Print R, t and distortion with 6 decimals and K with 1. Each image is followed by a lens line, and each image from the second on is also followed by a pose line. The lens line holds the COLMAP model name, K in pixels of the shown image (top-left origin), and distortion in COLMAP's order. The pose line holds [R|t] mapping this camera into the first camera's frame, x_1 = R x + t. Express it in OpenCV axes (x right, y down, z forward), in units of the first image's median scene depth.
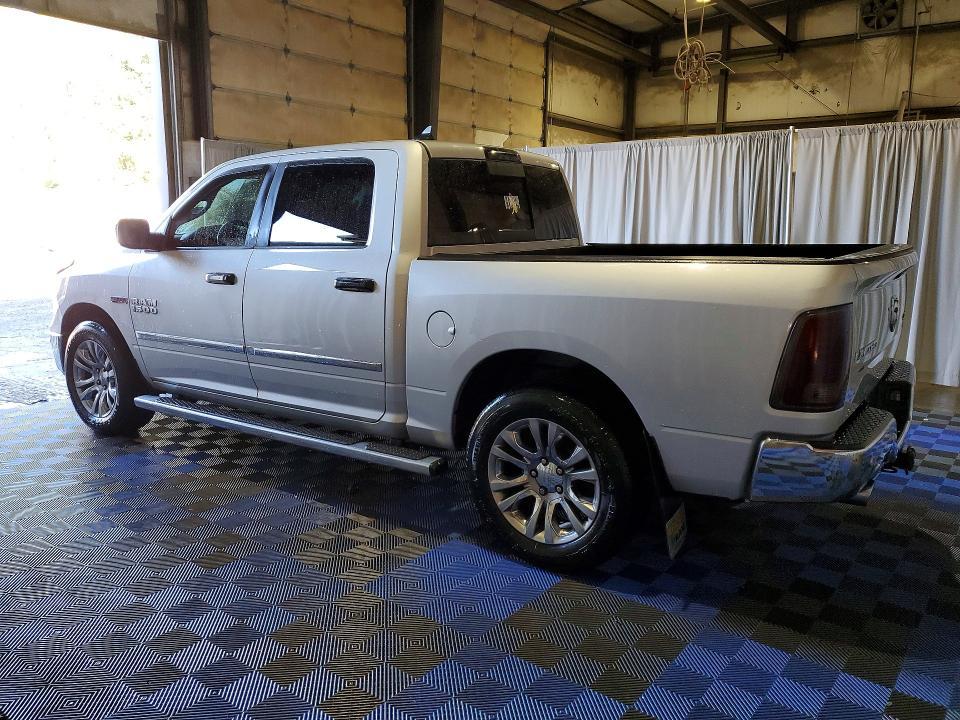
lens RADIAL K [[766.0, 0, 495.1], [0, 766.0, 358.7], [0, 0, 1]] dist [0.067014, 0.002626]
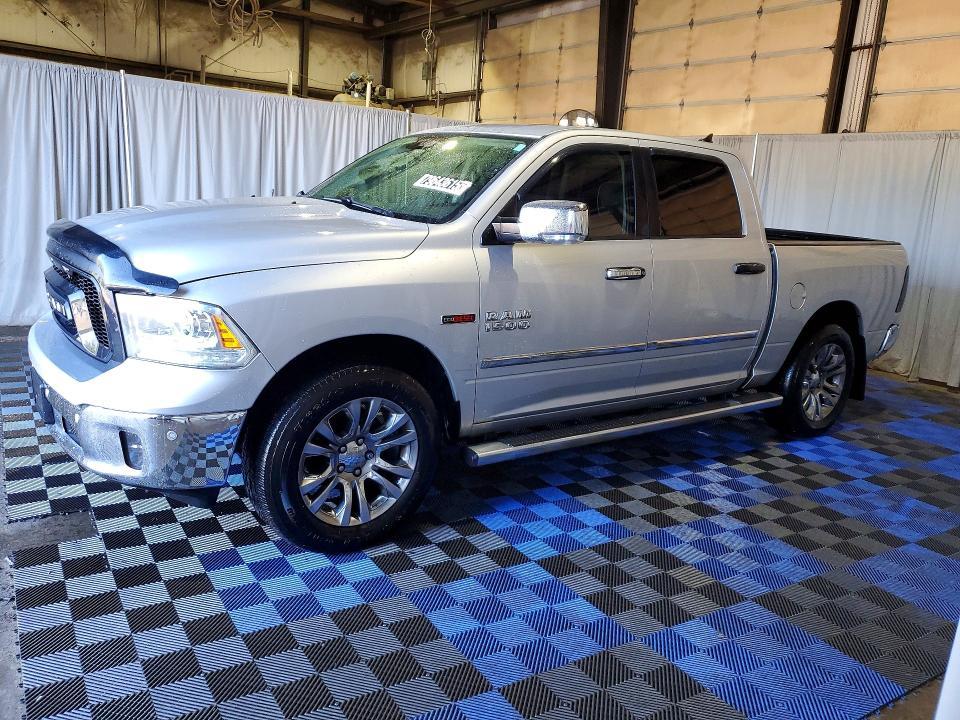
lens RADIAL K [[766.0, 0, 495.1], [0, 766.0, 358.7], [0, 0, 1]] dist [0.067014, 0.002626]
pose [[0.359318, -0.179594, 0.915771, -0.724688], [0.110258, 0.982604, 0.149439, -0.091160], [-0.926679, 0.047275, 0.372869, 0.469080]]
